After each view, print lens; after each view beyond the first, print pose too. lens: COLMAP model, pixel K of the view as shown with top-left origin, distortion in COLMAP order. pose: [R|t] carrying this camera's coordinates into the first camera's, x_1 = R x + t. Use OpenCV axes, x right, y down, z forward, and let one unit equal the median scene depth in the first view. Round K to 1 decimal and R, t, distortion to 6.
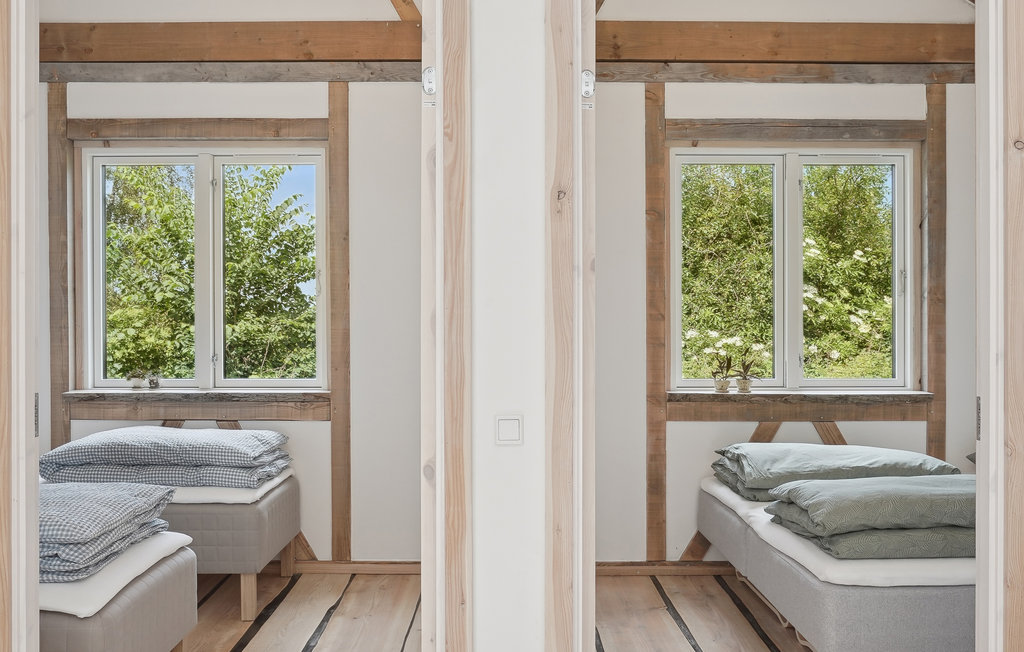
lens RADIAL K [[761.9, 0, 509.8], [0, 761.9, 324.8], [0, 0, 1]] dist [-0.060376, 0.002647]
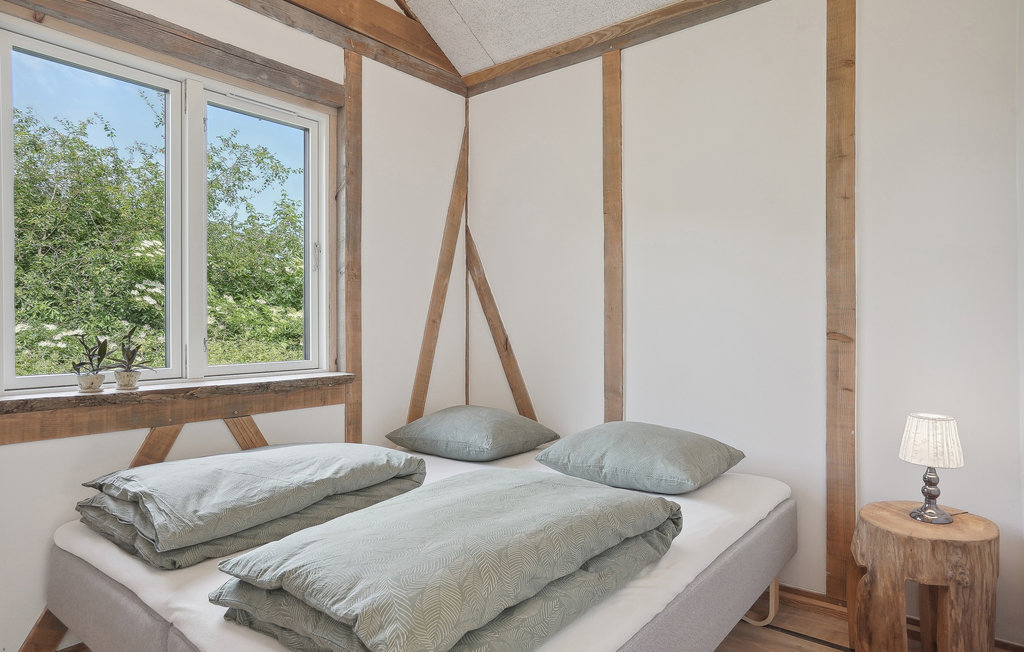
lens RADIAL K [[620.0, 0, 514.3], [0, 620.0, 319.1], [0, 0, 1]] dist [-0.006082, 0.015385]
pose [[0.616720, 0.001048, 0.787182, 0.072778], [-0.000589, 0.999999, -0.000870, 0.022777], [-0.787183, 0.000073, 0.616720, 0.346553]]
